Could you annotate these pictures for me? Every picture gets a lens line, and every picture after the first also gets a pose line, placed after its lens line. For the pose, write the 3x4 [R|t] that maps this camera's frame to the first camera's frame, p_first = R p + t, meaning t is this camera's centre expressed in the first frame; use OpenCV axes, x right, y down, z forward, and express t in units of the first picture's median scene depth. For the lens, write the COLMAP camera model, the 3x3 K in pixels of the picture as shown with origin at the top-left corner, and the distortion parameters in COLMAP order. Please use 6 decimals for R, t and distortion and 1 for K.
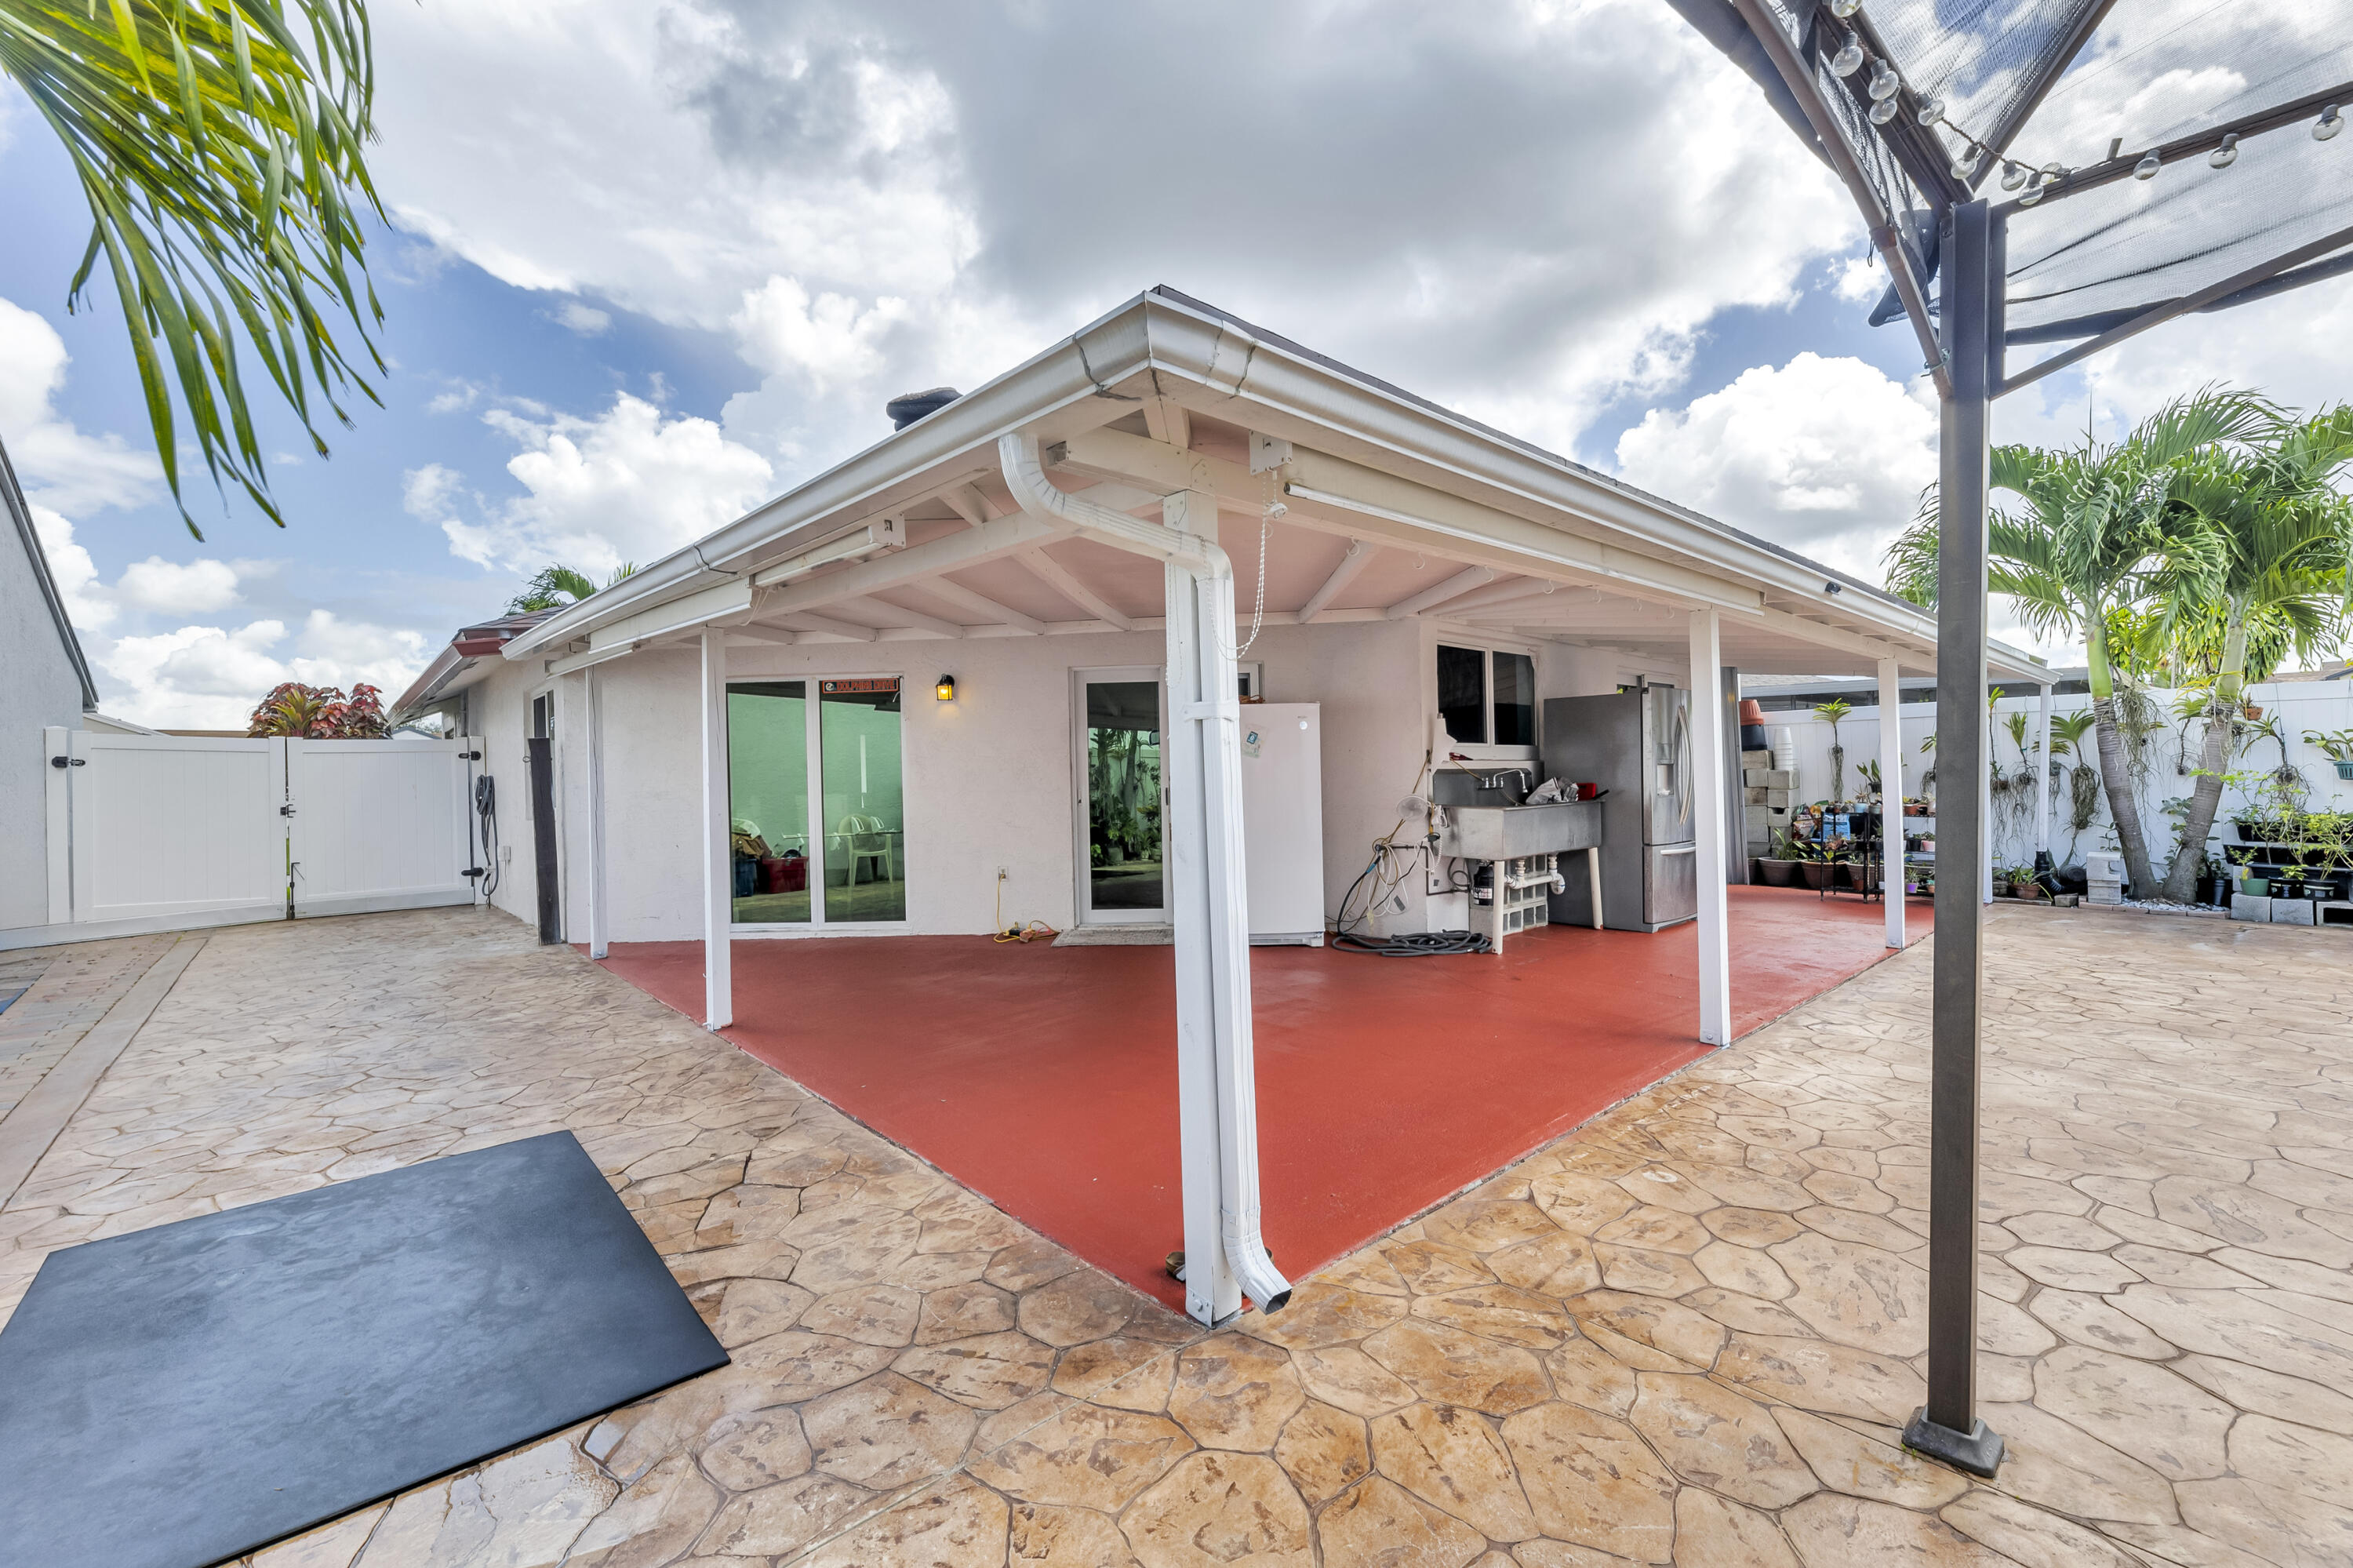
lens RADIAL K [[968.5, 0, 1176.5], [0, 968.5, 784.0], [0, 0, 1]] dist [0.002671, 0.000016]
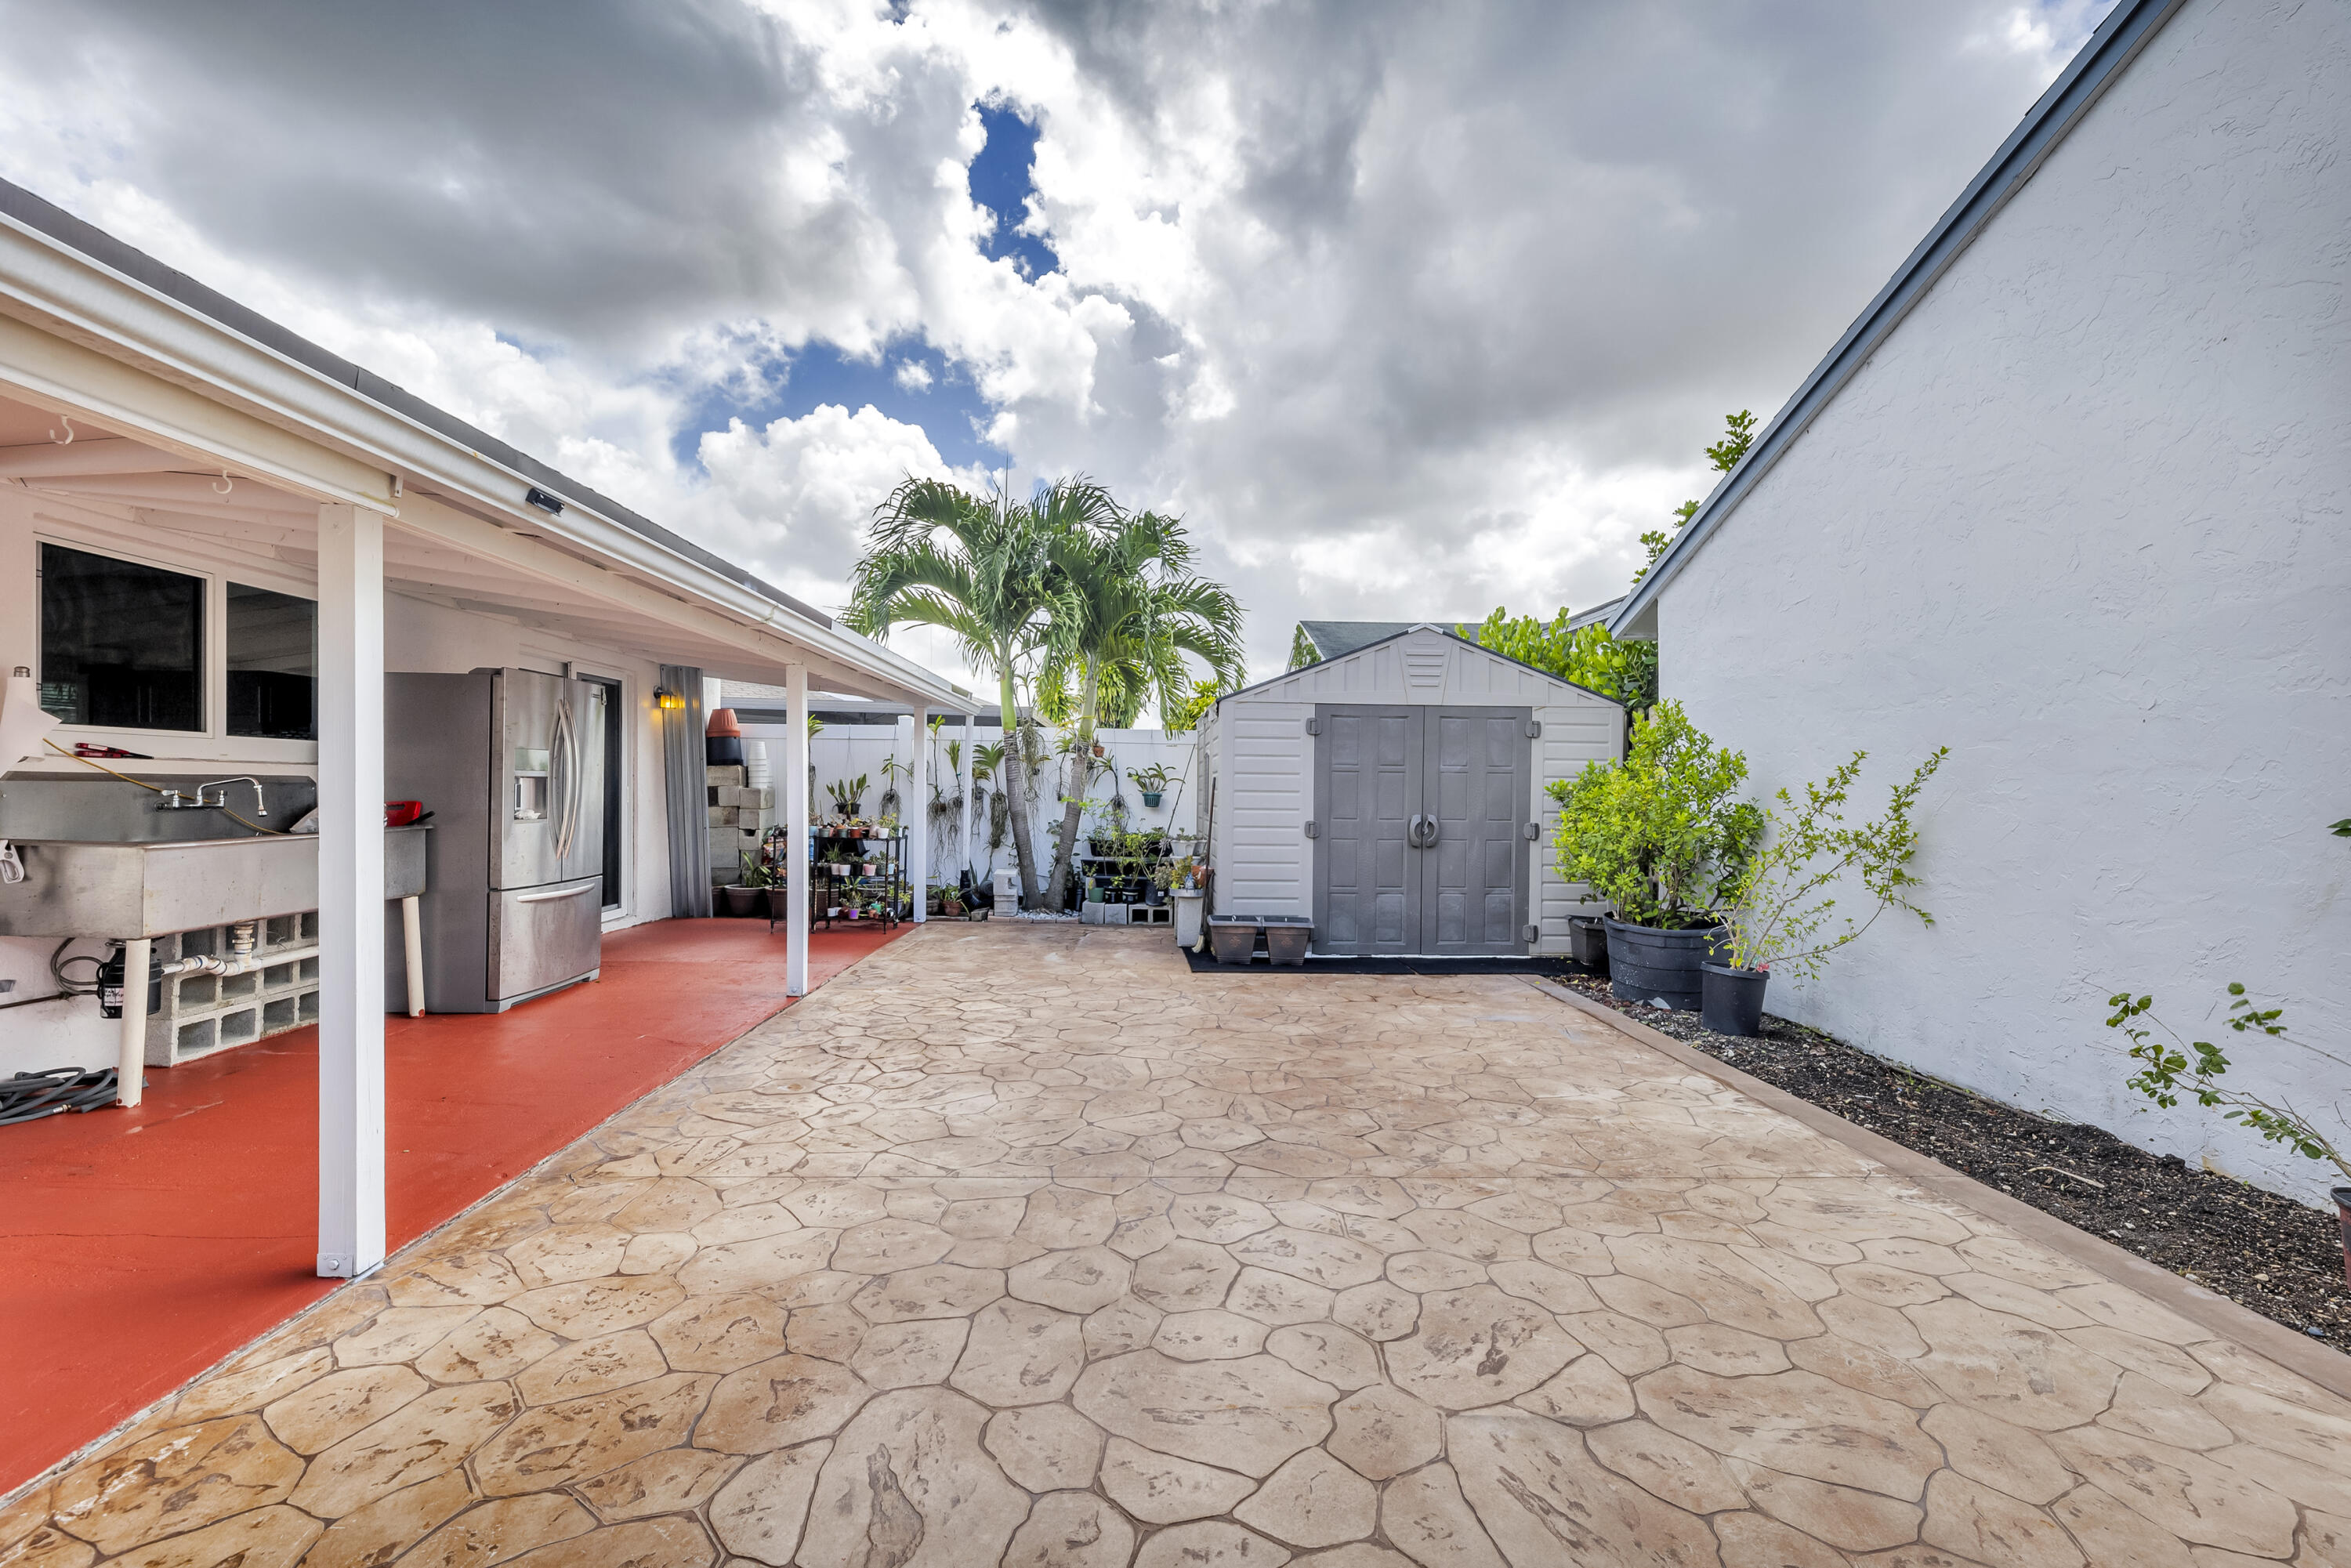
lens RADIAL K [[967.6, 0, 1175.5], [0, 967.6, 784.0], [0, 0, 1]] dist [0.002671, 0.000016]
pose [[0.639061, 0.028307, 0.768635, 0.227475], [-0.018593, 0.999599, -0.021354, -0.007651], [-0.768931, -0.000644, 0.639332, 0.144276]]
